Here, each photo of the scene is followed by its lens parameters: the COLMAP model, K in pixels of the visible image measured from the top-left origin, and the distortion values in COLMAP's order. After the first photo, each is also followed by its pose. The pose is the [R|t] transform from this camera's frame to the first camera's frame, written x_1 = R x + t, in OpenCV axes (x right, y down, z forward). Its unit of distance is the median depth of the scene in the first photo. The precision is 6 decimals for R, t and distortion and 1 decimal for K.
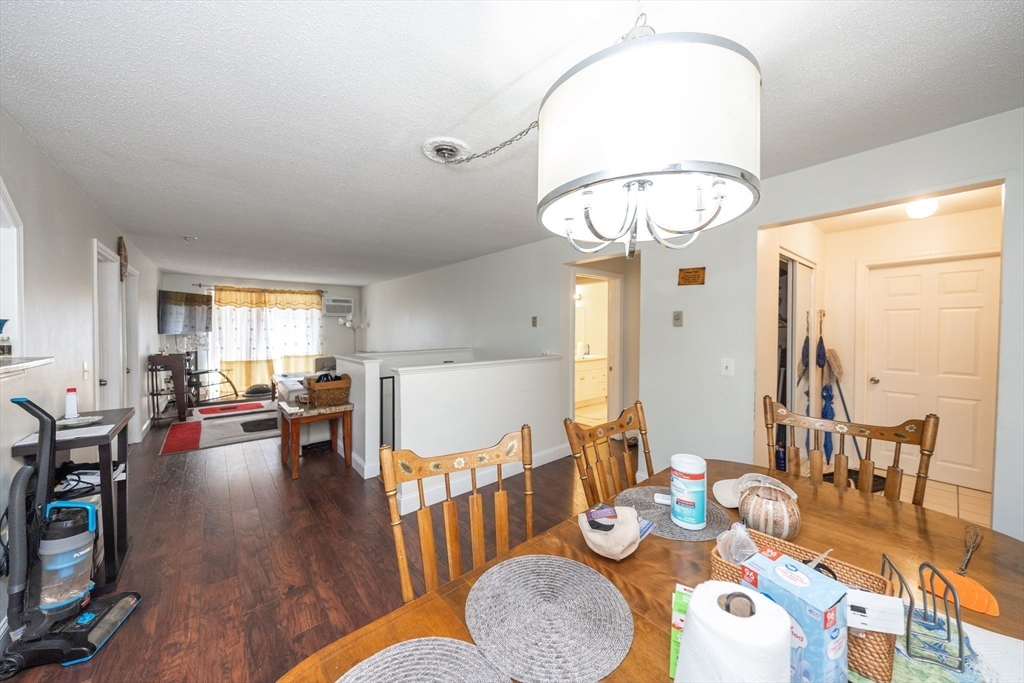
lens RADIAL K [[357.9, 0, 511.8], [0, 357.9, 331.8], [0, 0, 1]] dist [-0.000026, -0.000002]
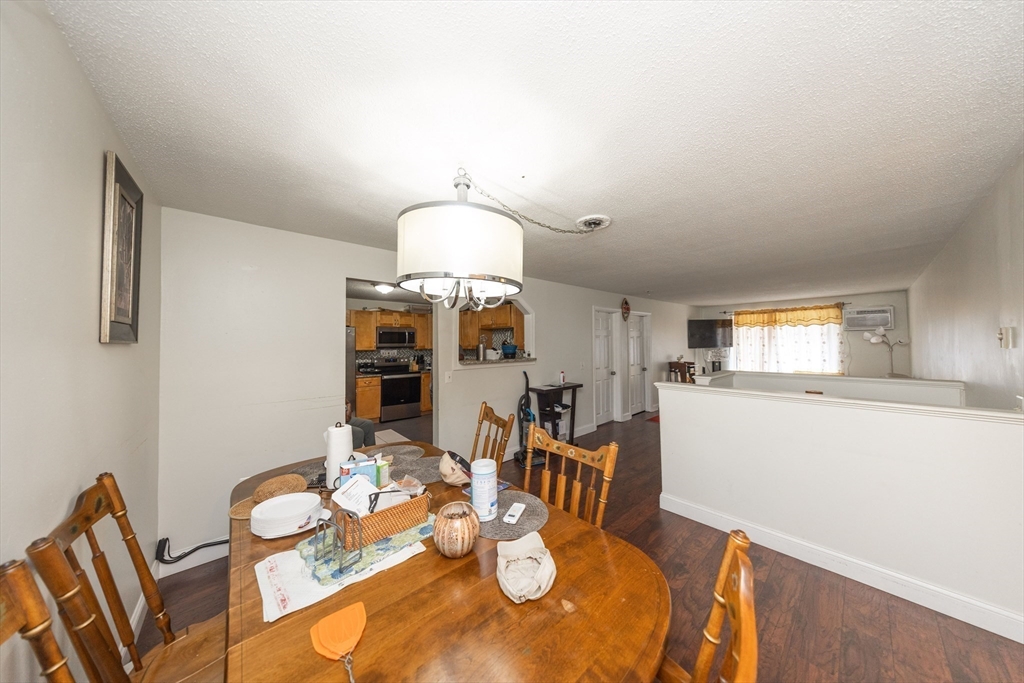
lens RADIAL K [[314.2, 0, 516.0], [0, 314.2, 335.7], [0, 0, 1]] dist [-0.000332, -0.000026]
pose [[0.030102, -0.022754, -0.999288, 0.273180], [-0.003485, 0.999732, -0.022869, -0.012342], [0.999541, 0.004171, 0.030015, 0.174530]]
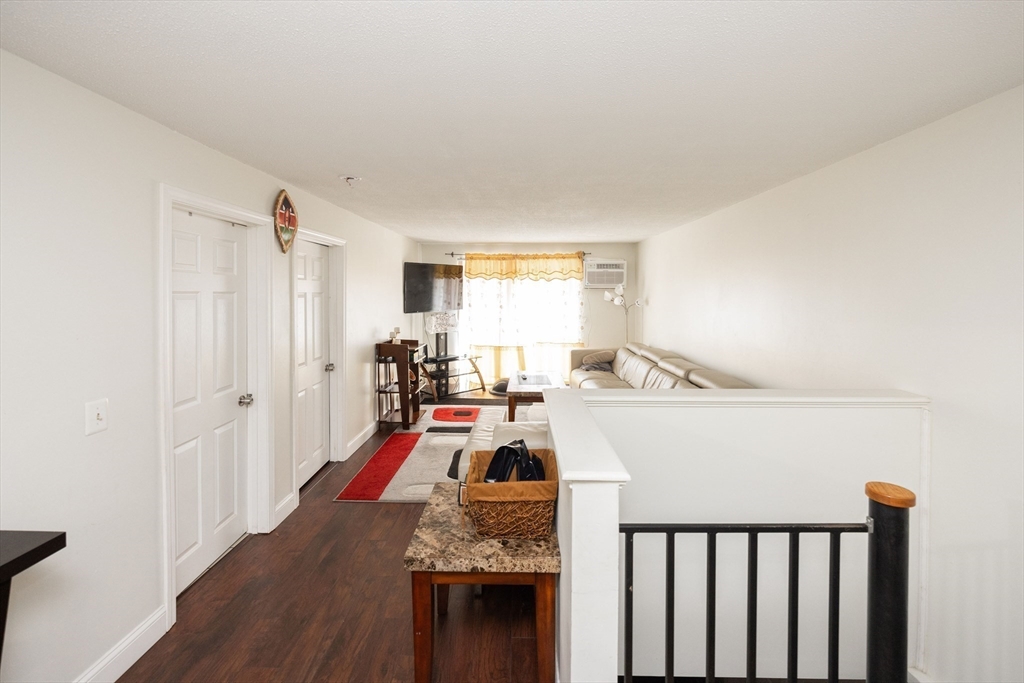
lens RADIAL K [[429.7, 0, 509.9], [0, 429.7, 306.3], [0, 0, 1]] dist [-0.000046, -0.000057]
pose [[0.753374, 0.021978, -0.657224, -0.098031], [-0.010972, 0.999722, 0.020854, -0.029009], [0.657500, -0.008499, 0.753406, 0.314099]]
